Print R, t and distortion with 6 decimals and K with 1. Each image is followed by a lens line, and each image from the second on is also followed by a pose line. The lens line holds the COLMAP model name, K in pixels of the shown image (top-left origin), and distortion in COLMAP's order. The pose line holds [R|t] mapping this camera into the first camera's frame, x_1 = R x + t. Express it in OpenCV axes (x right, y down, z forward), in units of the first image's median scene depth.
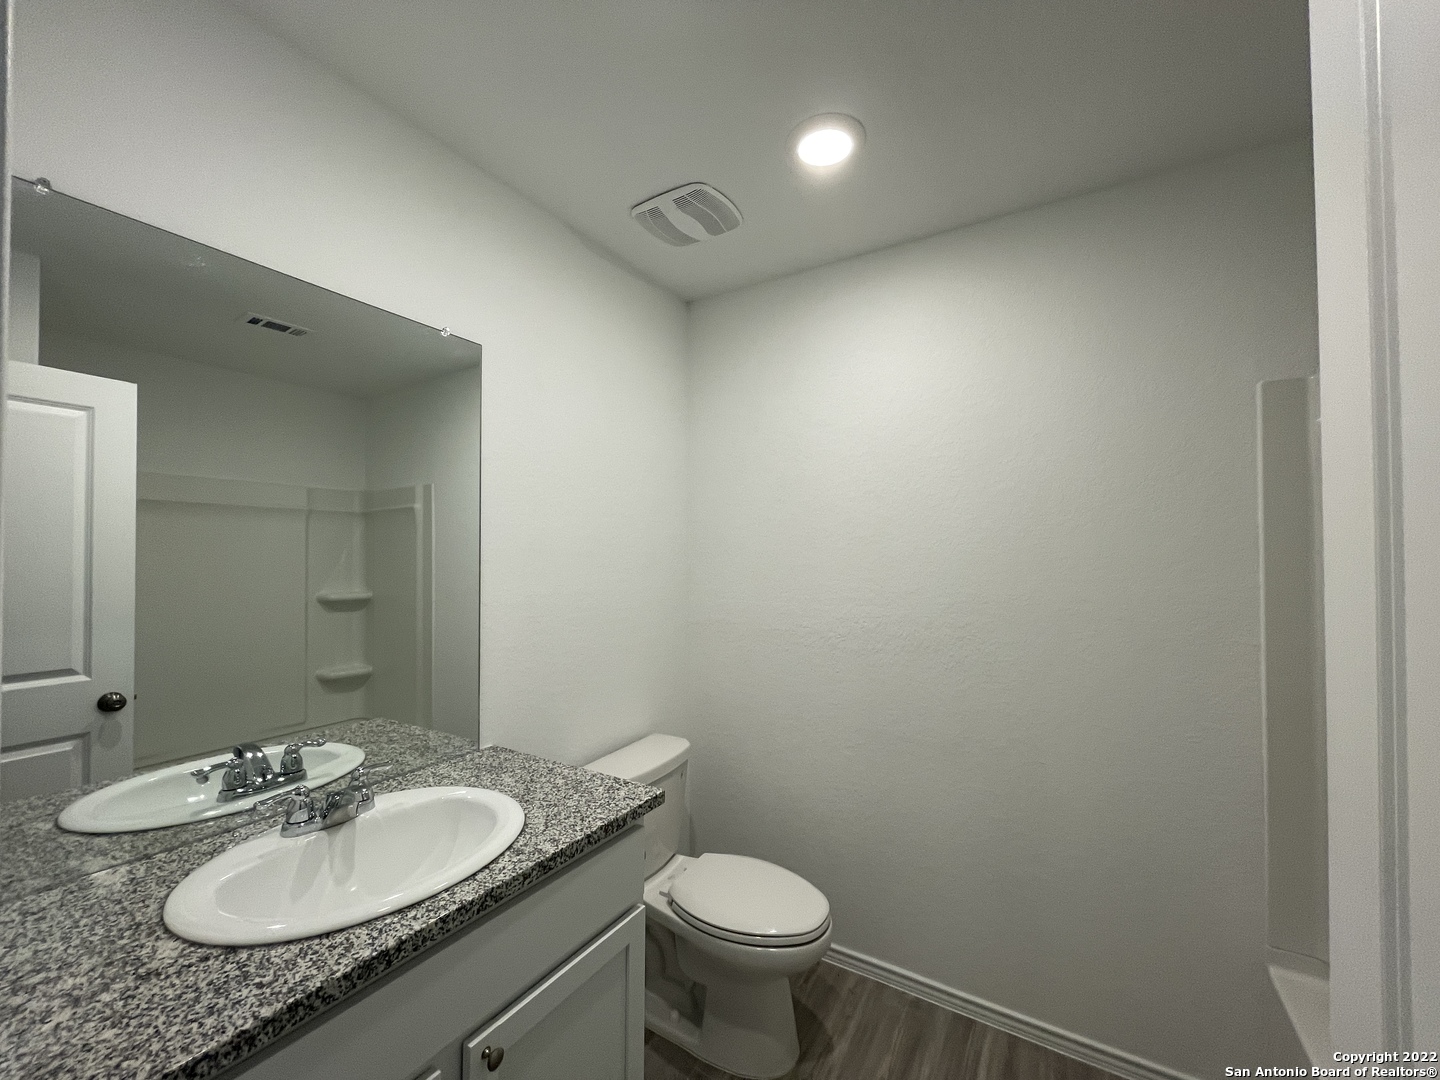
lens RADIAL K [[580.2, 0, 710.4], [0, 580.2, 541.2], [0, 0, 1]] dist [-0.000311, 0.000360]
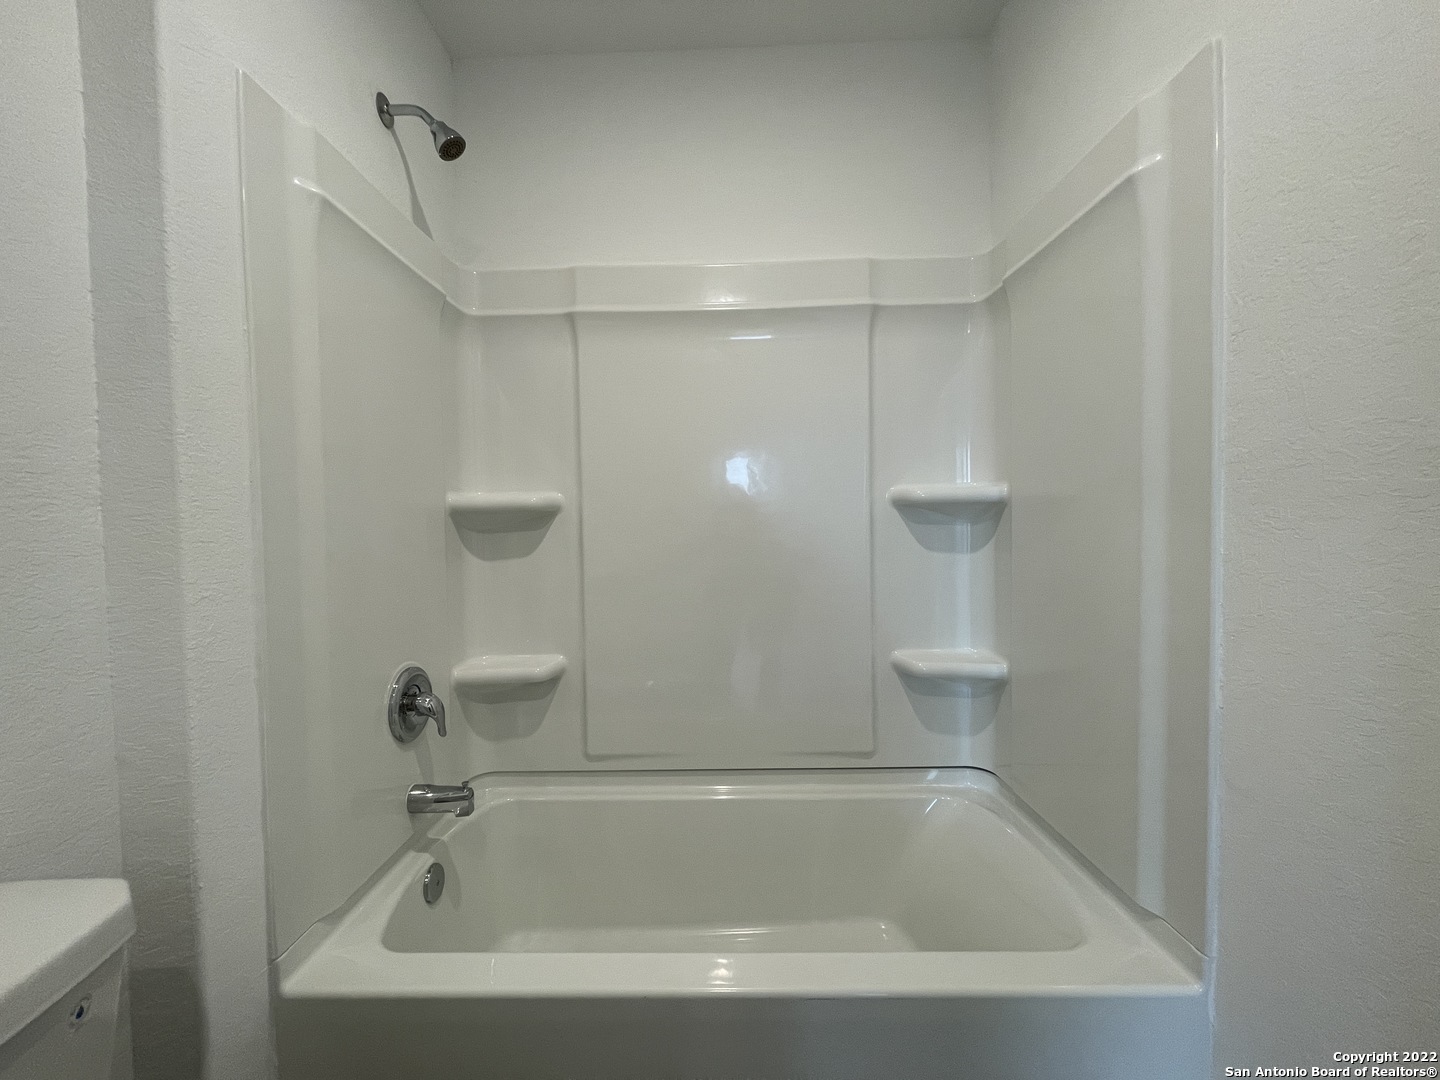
lens RADIAL K [[577.6, 0, 714.7], [0, 577.6, 549.3], [0, 0, 1]] dist [-0.003611, -0.000129]
pose [[0.511812, 0.020821, -0.858845, -0.665634], [0.036582, 0.998271, 0.046001, 0.206806], [0.858318, -0.054962, 0.510165, 1.199033]]
